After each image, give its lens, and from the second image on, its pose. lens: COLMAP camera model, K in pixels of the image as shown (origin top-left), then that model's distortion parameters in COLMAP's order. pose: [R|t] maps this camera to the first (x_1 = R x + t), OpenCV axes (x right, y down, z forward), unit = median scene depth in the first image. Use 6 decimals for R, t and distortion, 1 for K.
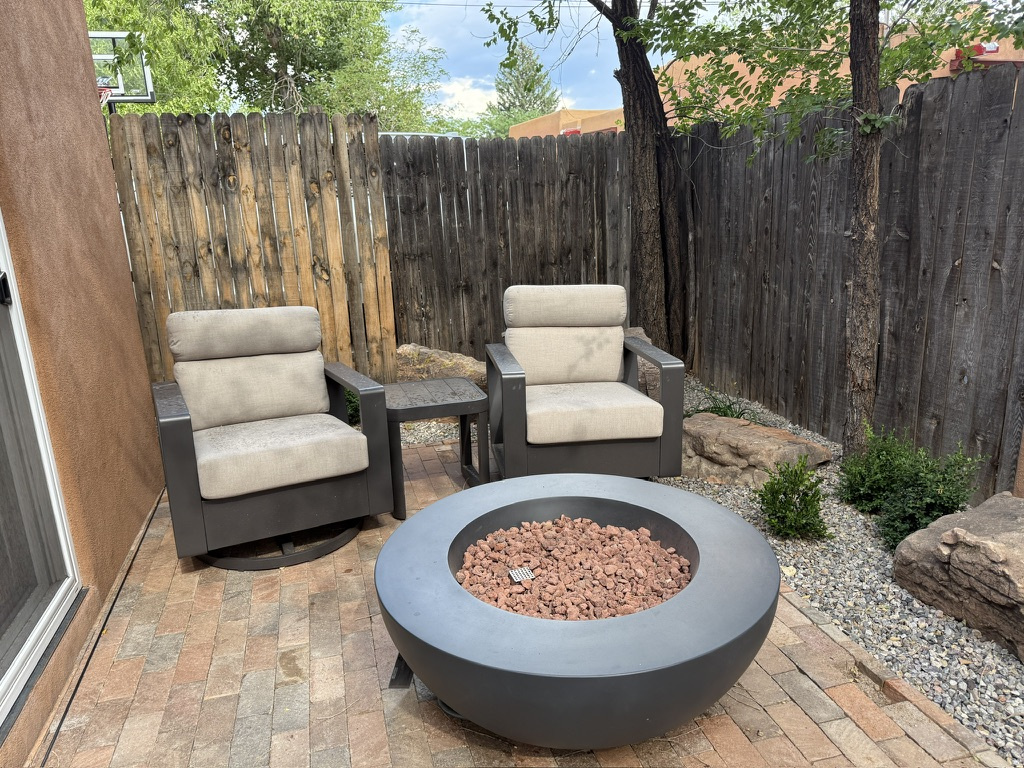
lens RADIAL K [[719.3, 0, 512.0], [0, 719.3, 384.0], [0, 0, 1]] dist [0.003691, -0.001063]
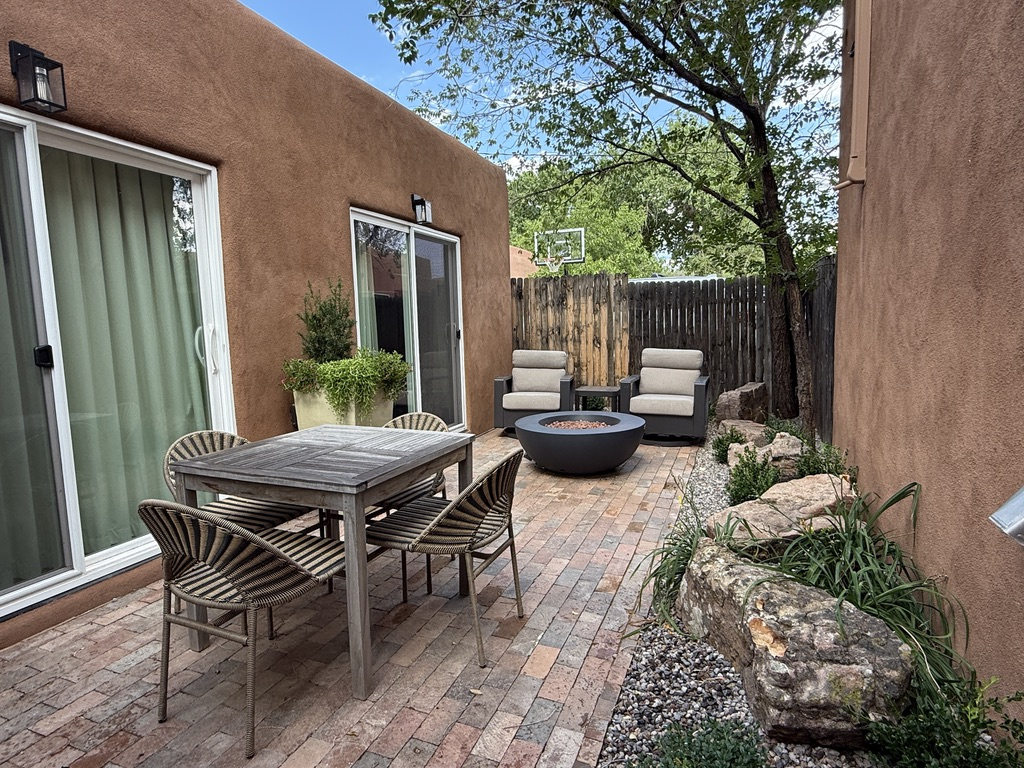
lens RADIAL K [[552.2, 0, 512.0], [0, 552.2, 384.0], [0, 0, 1]] dist [-0.001124, -0.000161]
pose [[0.787696, 0.079954, -0.610854, 0.571525], [-0.155953, 0.985125, -0.072158, 0.127176], [0.595998, 0.152103, 0.788448, -0.457611]]
